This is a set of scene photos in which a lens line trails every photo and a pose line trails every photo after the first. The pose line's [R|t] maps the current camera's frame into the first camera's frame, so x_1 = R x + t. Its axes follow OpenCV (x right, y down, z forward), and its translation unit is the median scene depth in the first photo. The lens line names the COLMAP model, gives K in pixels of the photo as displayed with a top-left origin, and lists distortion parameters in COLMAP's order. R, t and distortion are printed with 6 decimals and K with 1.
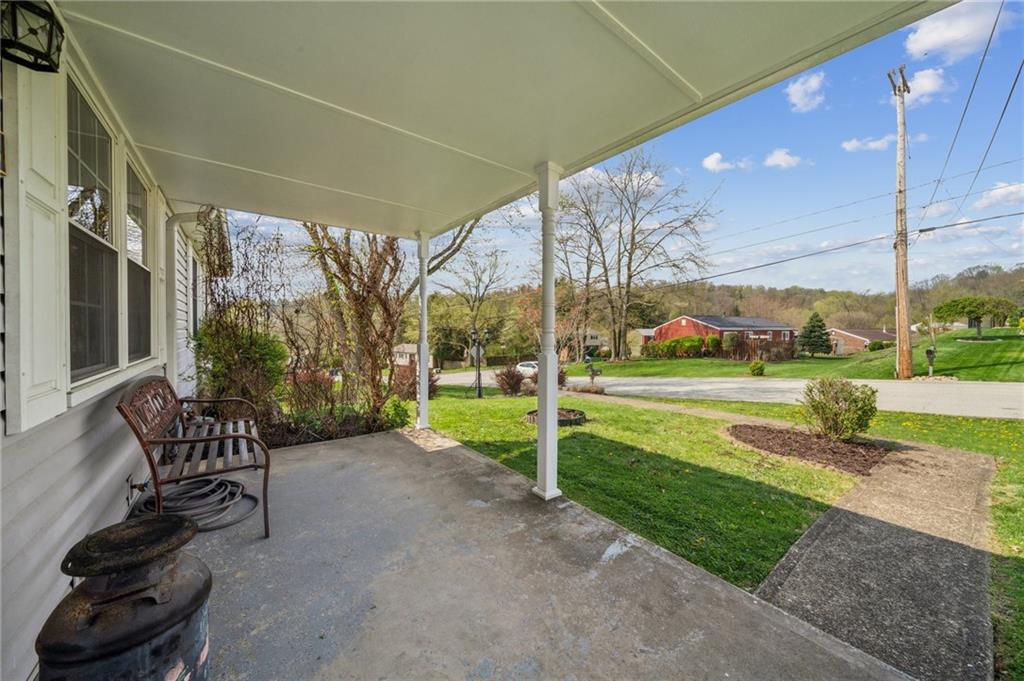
lens RADIAL K [[357.1, 0, 507.6], [0, 357.1, 335.4], [0, 0, 1]] dist [-0.010772, -0.000027]
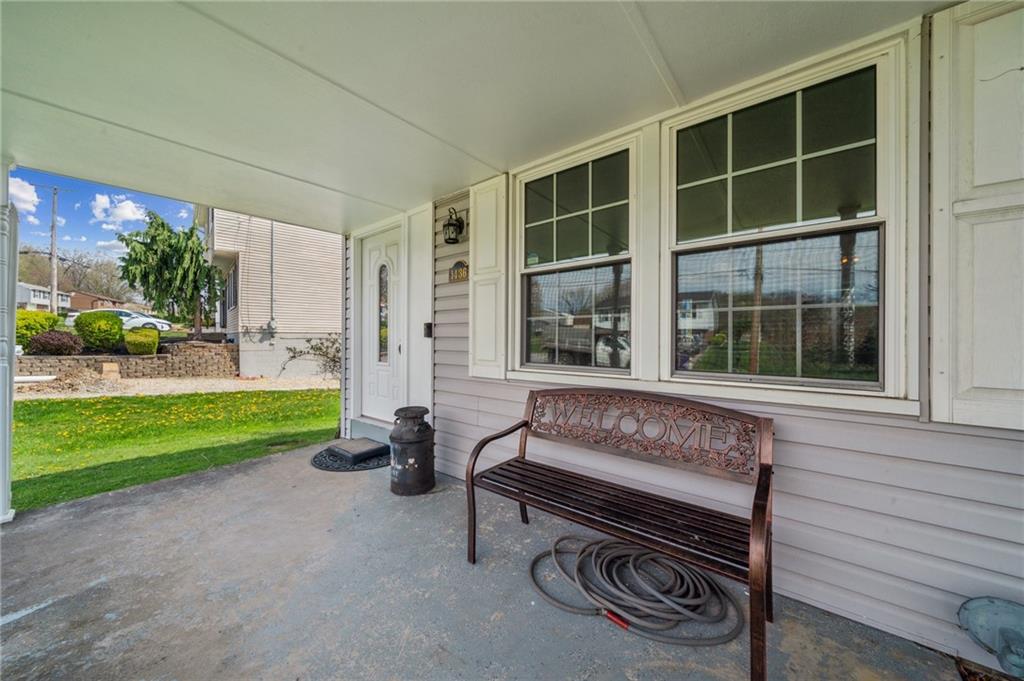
lens RADIAL K [[357.1, 0, 507.6], [0, 357.1, 335.4], [0, 0, 1]] dist [-0.010772, -0.000027]
pose [[-0.971208, -0.002944, -0.238216, -0.579408], [-0.006152, 0.999900, 0.012722, -0.029000], [0.238154, 0.013821, -0.971129, 2.013615]]
